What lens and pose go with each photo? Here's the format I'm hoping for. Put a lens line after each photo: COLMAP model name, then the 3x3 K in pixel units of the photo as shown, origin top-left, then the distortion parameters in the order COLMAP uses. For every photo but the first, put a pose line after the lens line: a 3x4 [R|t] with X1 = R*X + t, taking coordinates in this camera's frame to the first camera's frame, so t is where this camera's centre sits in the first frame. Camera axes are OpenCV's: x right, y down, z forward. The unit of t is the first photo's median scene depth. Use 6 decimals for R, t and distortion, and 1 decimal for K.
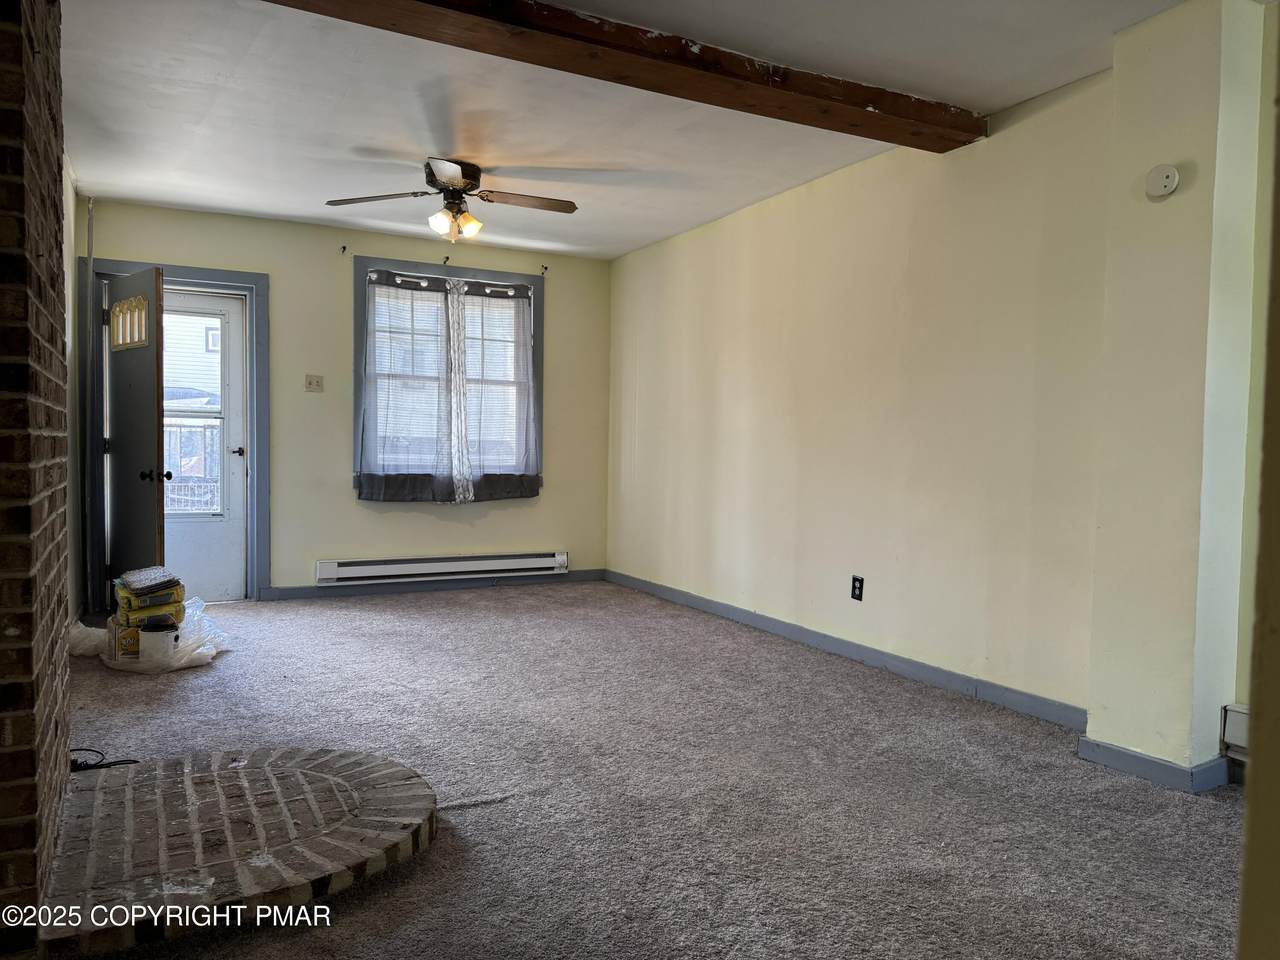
lens RADIAL K [[902.2, 0, 639.5], [0, 902.2, 472.8], [0, 0, 1]] dist [0.039993, -0.026627]
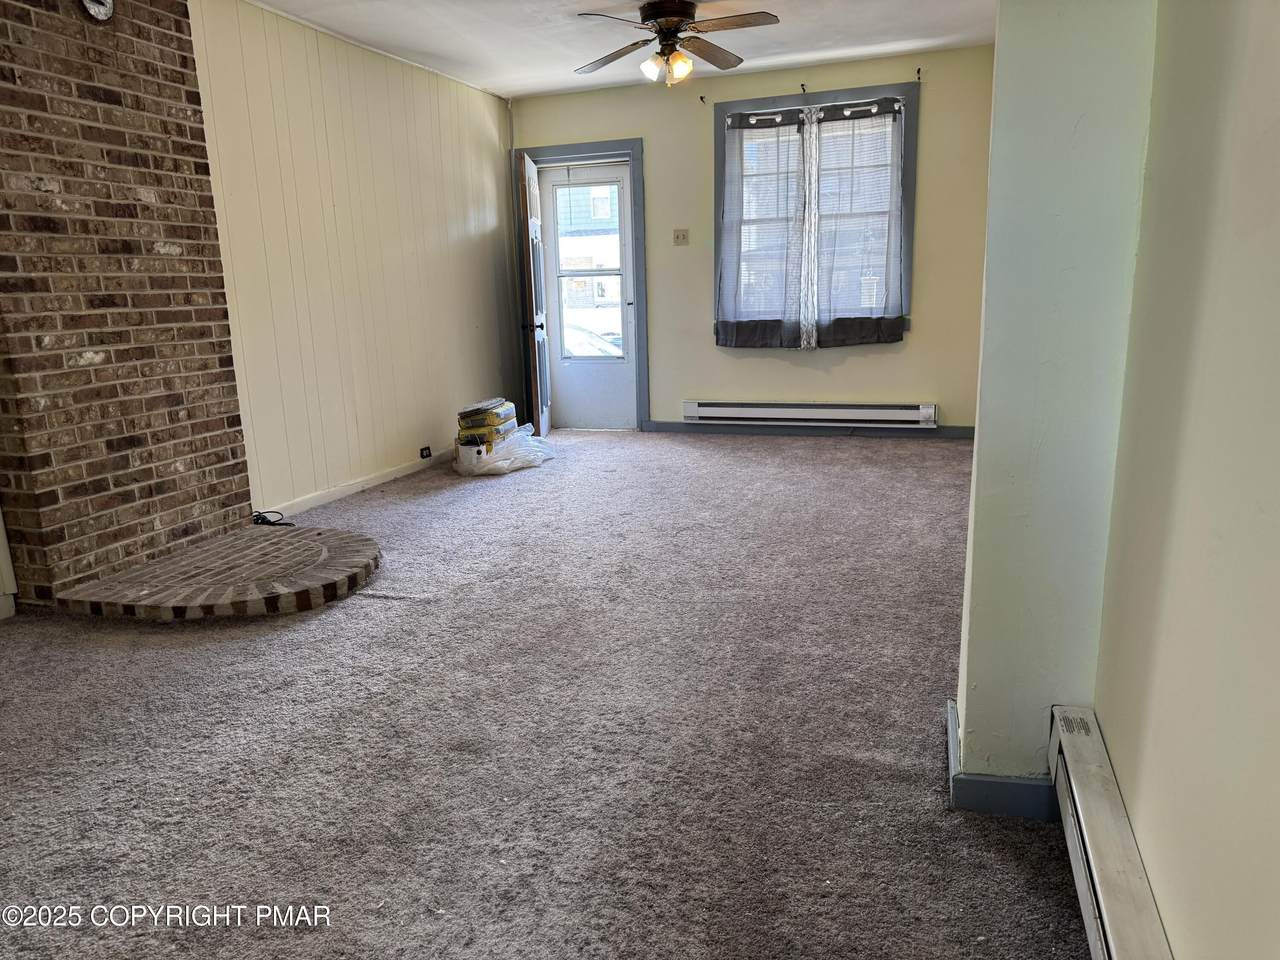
lens RADIAL K [[902.2, 0, 640.1], [0, 902.2, 487.7], [0, 0, 1]] dist [0.039993, -0.026627]
pose [[0.684752, 0.119571, -0.718900, 0.412041], [0.022442, 0.982521, 0.184793, -0.004404], [0.728431, -0.142671, 0.670100, 0.189171]]
